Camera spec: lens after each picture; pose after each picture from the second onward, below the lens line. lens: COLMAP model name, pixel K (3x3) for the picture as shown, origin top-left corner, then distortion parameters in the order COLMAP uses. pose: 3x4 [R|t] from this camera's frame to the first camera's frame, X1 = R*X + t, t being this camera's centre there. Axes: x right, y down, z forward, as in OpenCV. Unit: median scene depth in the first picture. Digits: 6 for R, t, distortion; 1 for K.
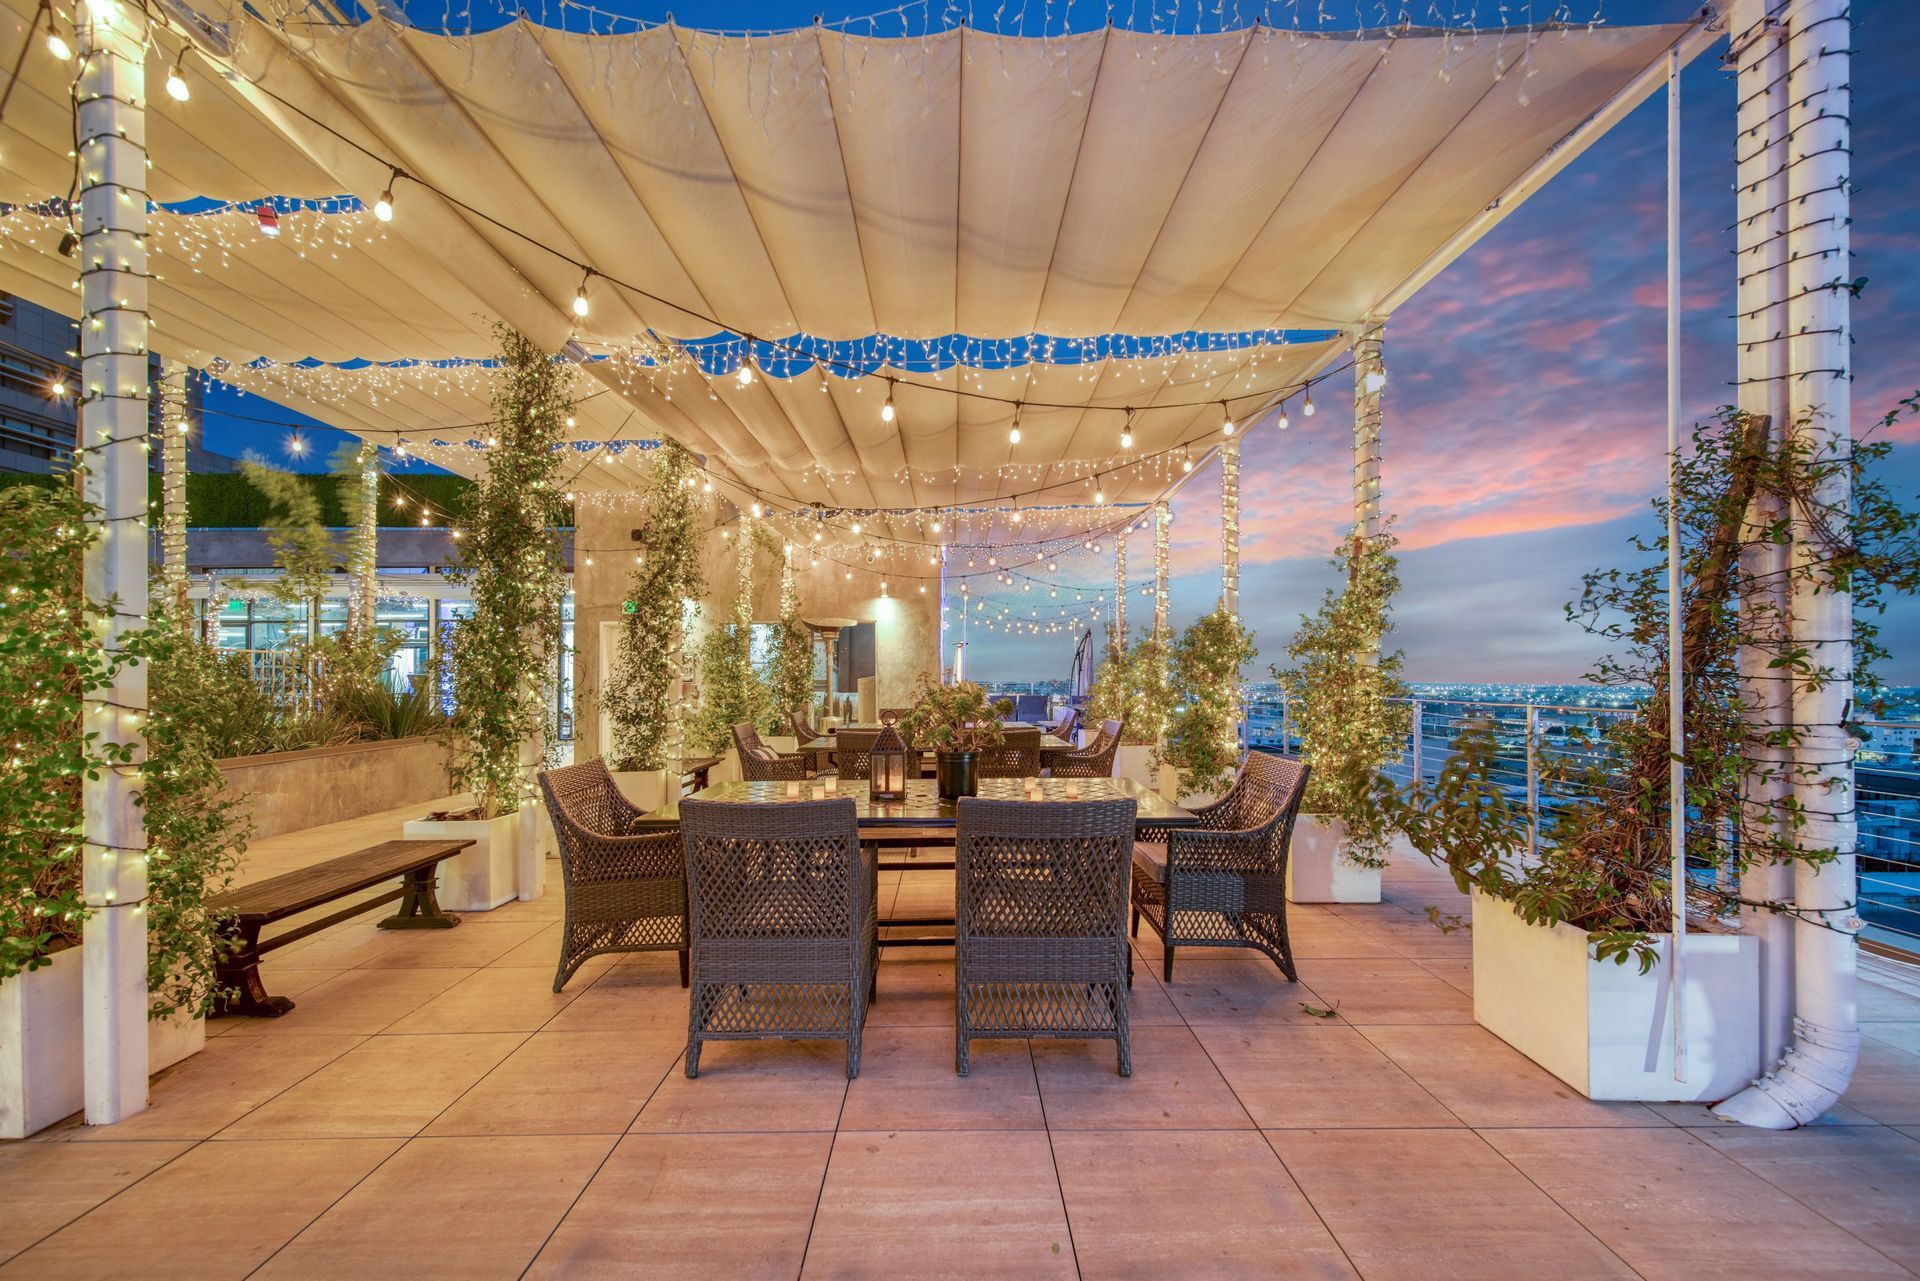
lens RADIAL K [[718.9, 0, 957.2], [0, 718.9, 680.4], [0, 0, 1]] dist [-0.000611, -0.000087]
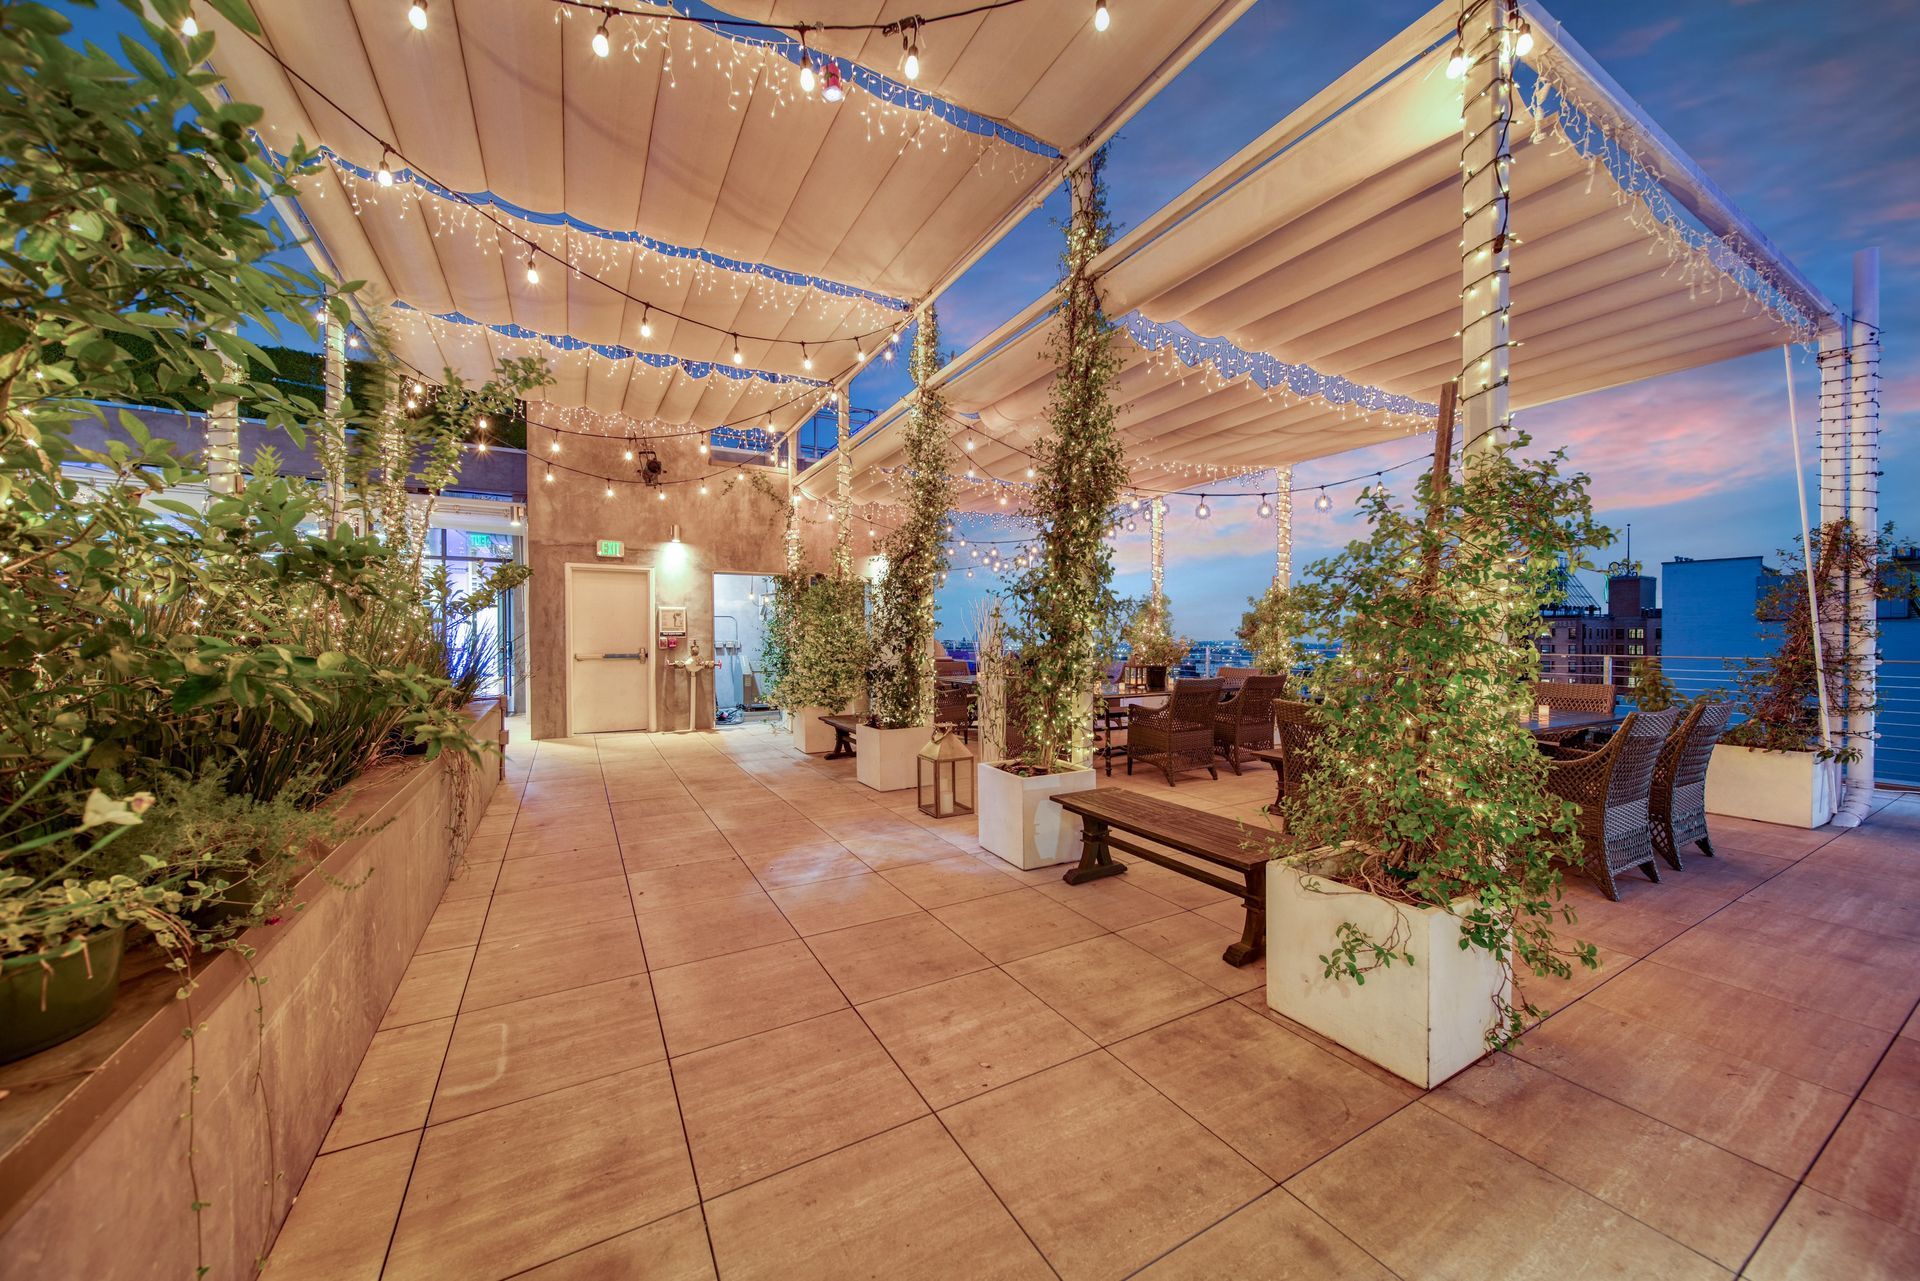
lens RADIAL K [[683.0, 0, 960.0], [0, 683.0, 640.5], [0, 0, 1]] dist [0.001008, 0.000006]
pose [[0.873855, 0.001695, 0.486183, -0.812960], [-0.003601, 0.999989, 0.002987, 0.005261], [-0.486173, -0.004362, 0.873852, 0.153156]]
